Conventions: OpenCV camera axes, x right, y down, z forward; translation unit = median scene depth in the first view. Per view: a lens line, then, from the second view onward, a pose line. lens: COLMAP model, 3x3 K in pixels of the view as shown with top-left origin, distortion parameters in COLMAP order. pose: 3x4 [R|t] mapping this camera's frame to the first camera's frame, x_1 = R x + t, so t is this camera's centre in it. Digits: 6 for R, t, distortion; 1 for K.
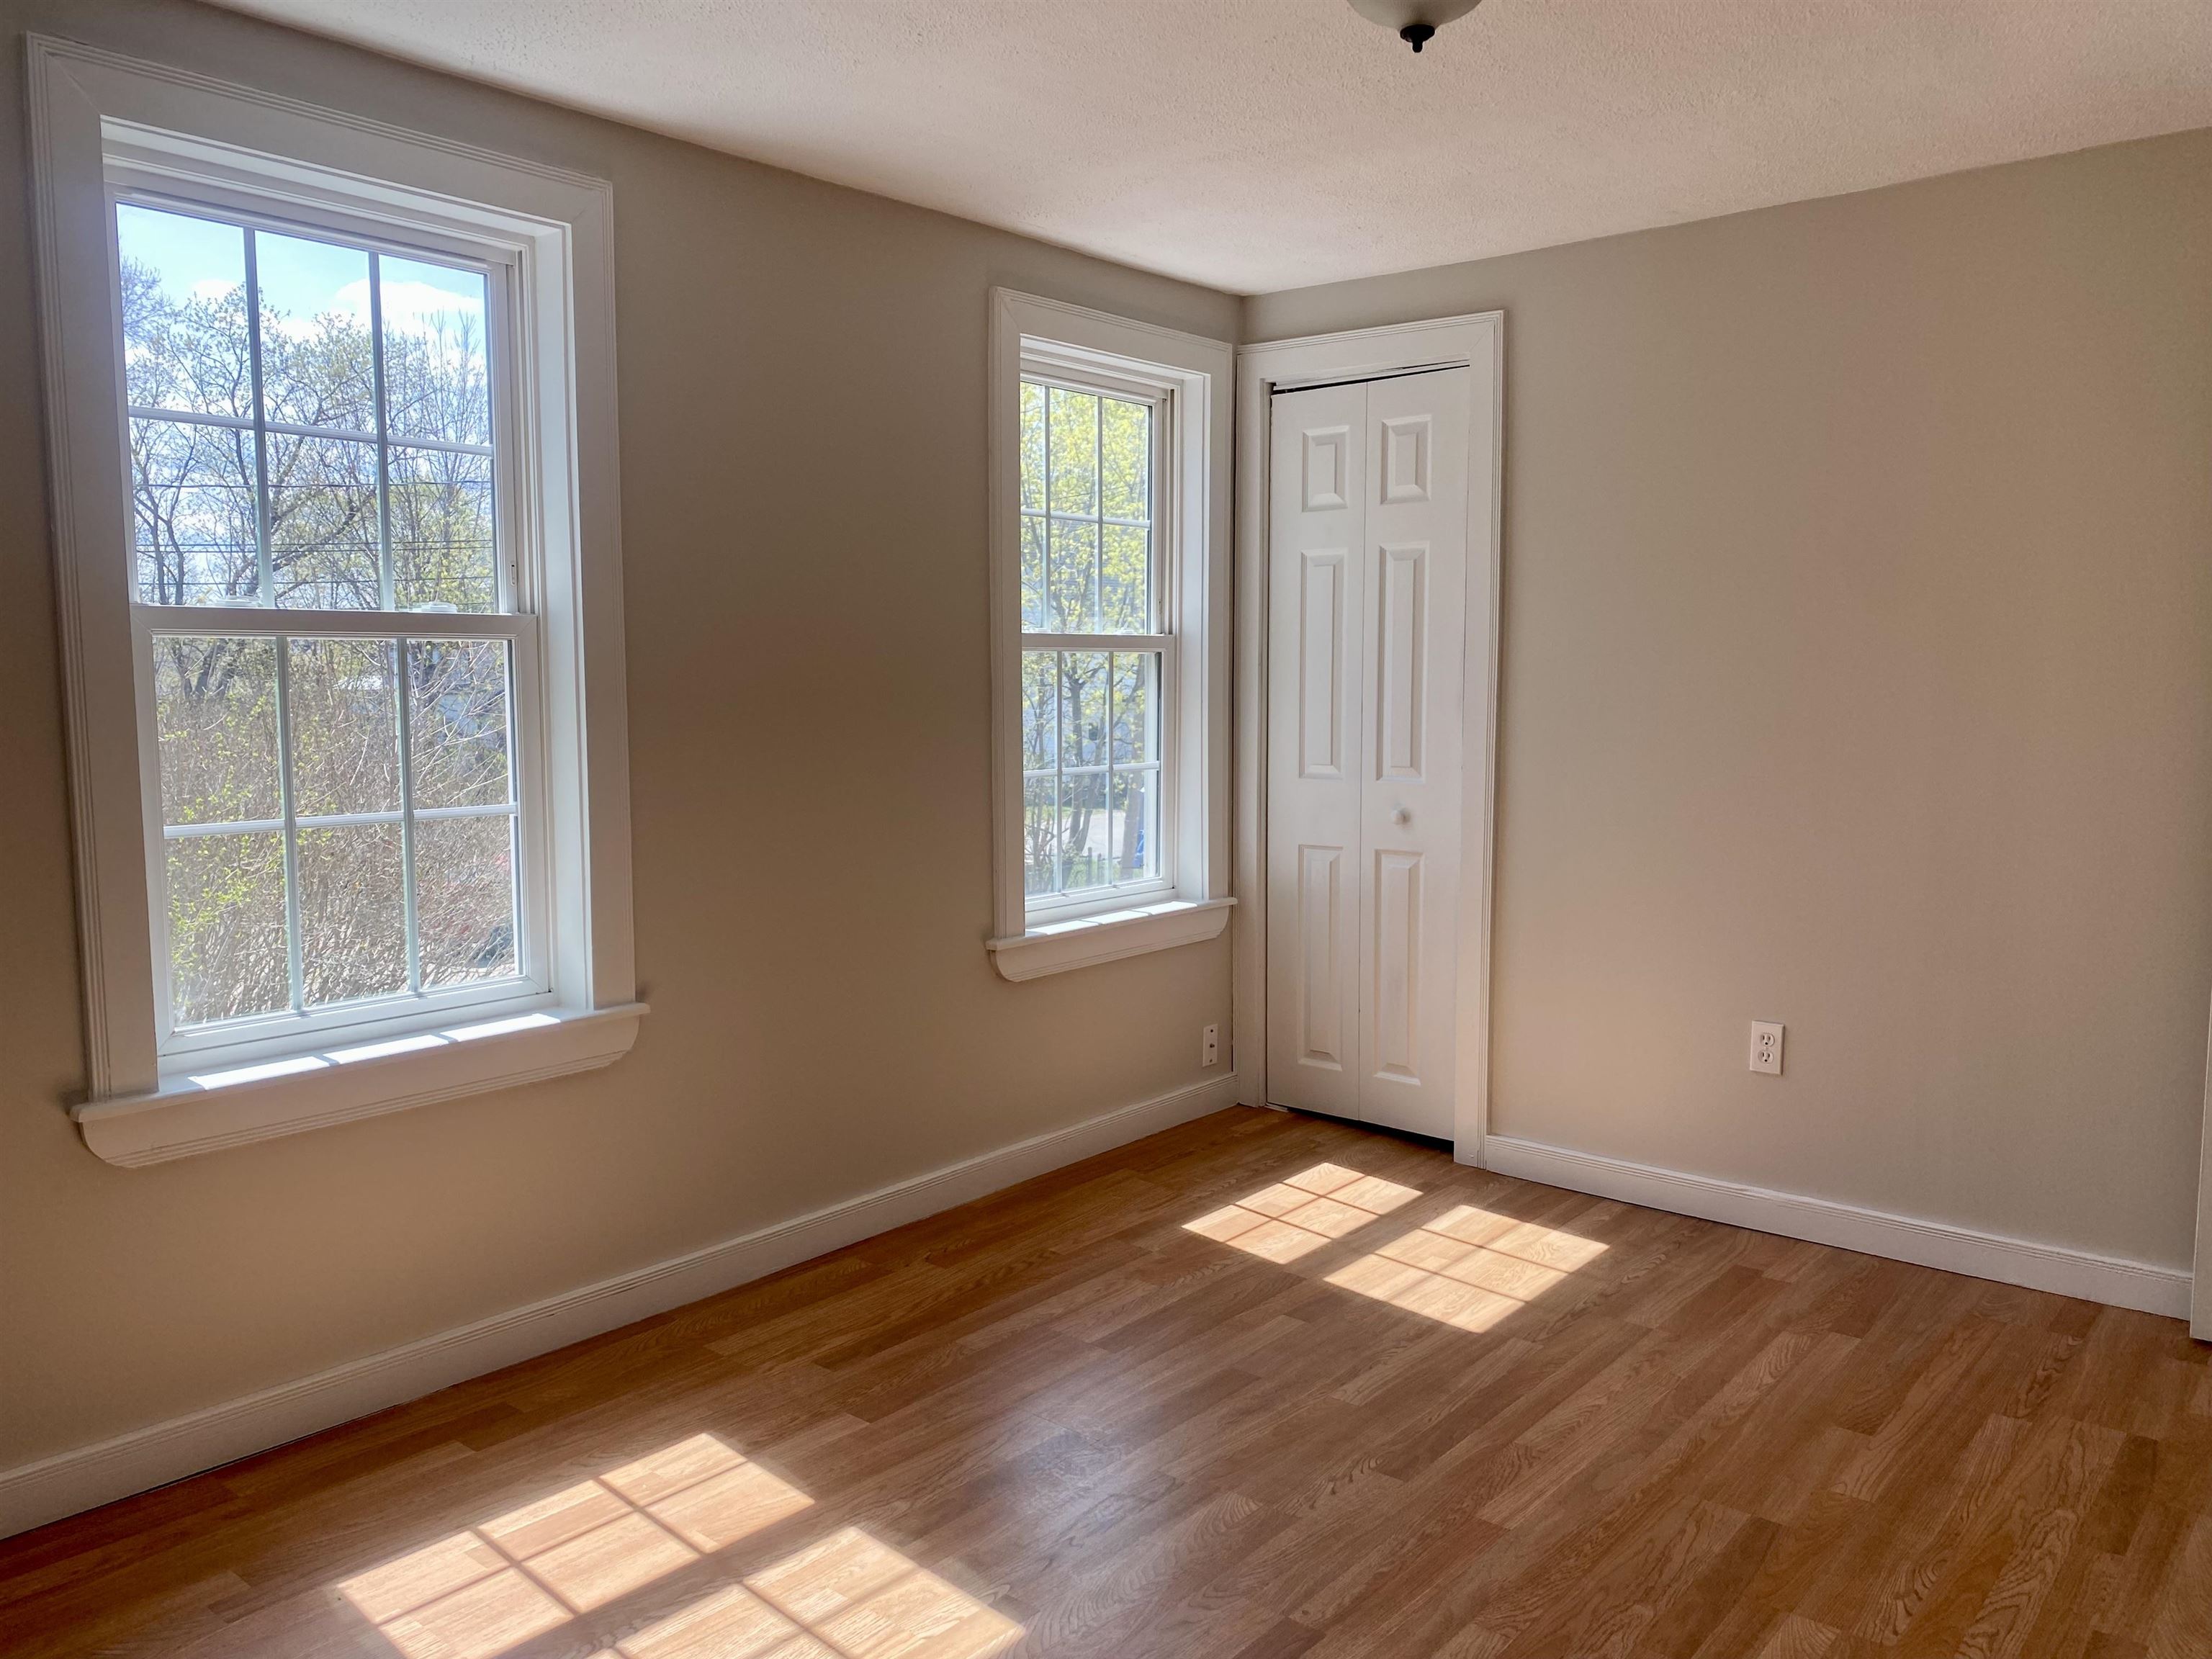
lens RADIAL K [[1721.3, 0, 1131.3], [0, 1721.3, 840.6], [0, 0, 1]] dist [0.049753, -0.057118]
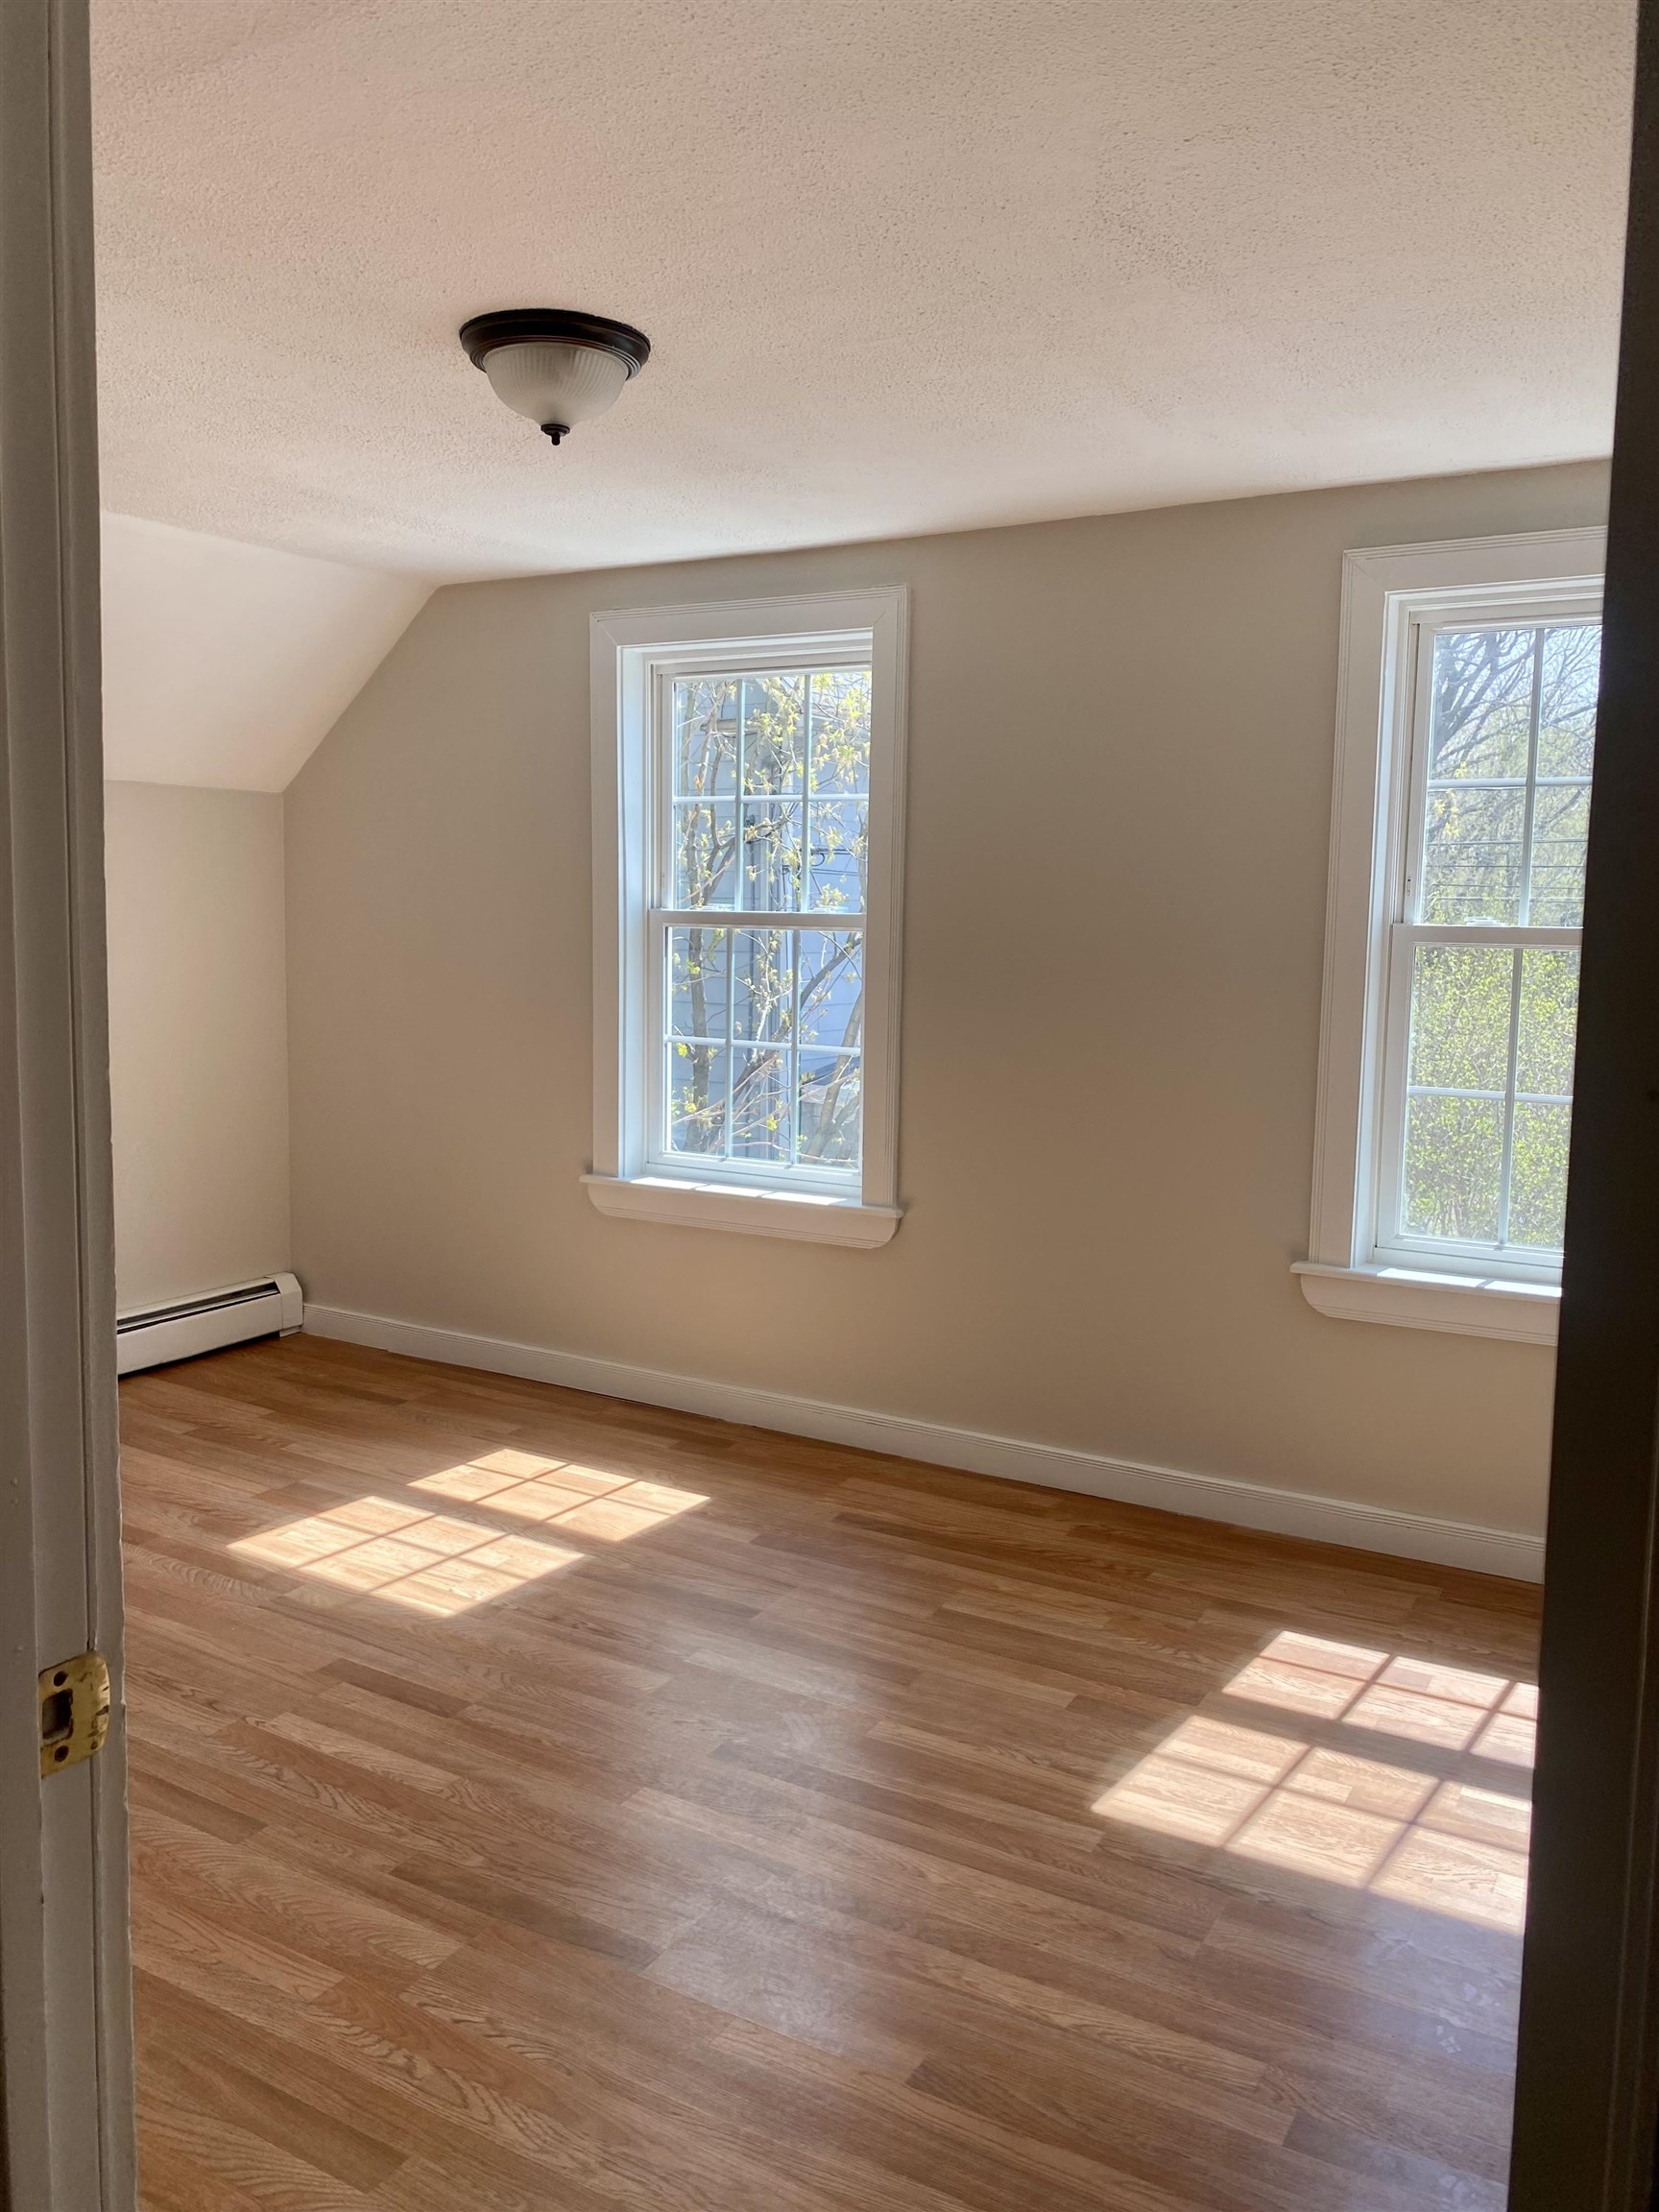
lens RADIAL K [[1721.3, 0, 848.7], [0, 1721.3, 1061.1], [0, 0, 1]] dist [0.049753, -0.057118]
pose [[0.138148, 0.066463, -0.988179, 0.974436], [-0.137552, 0.989364, 0.047313, -0.071207], [0.980813, 0.129390, 0.145821, 0.766415]]
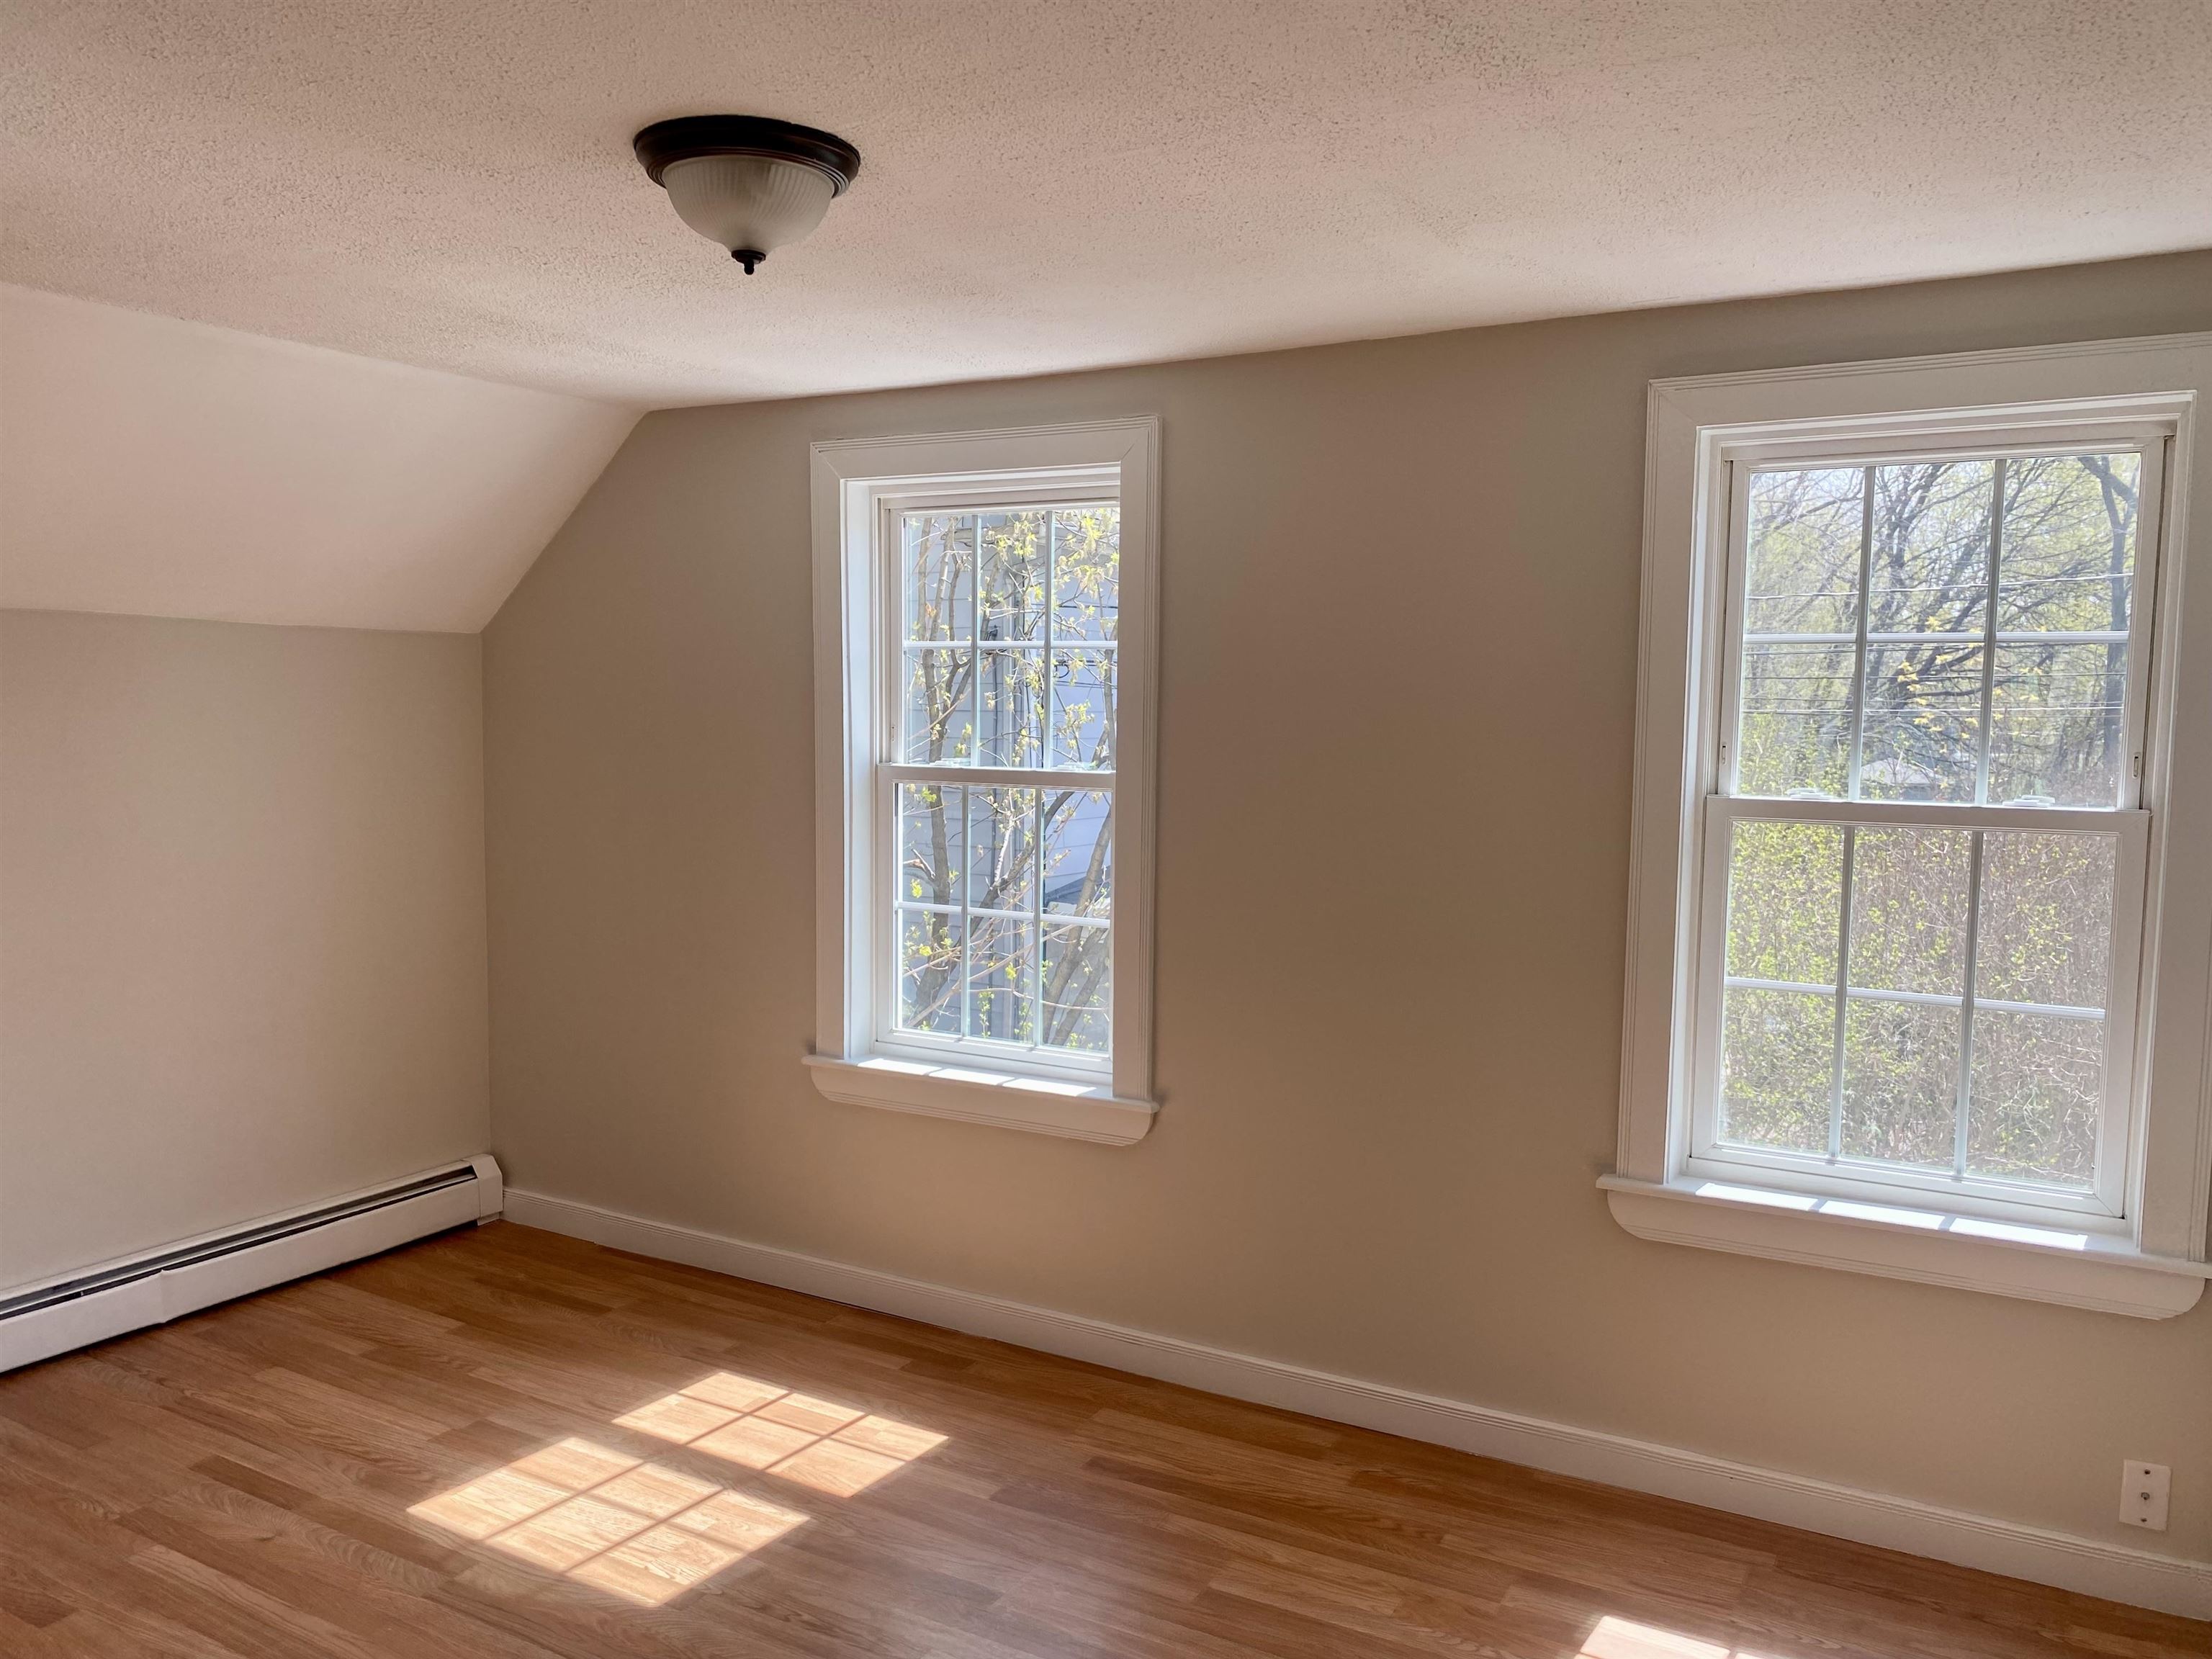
lens RADIAL K [[1721.3, 0, 1116.2], [0, 1721.3, 831.9], [0, 0, 1]] dist [0.049753, -0.057118]
pose [[0.151185, 0.051315, -0.987173, 0.848509], [-0.131406, 0.990832, 0.031380, -0.119960], [0.979732, 0.124976, 0.156542, 0.775417]]
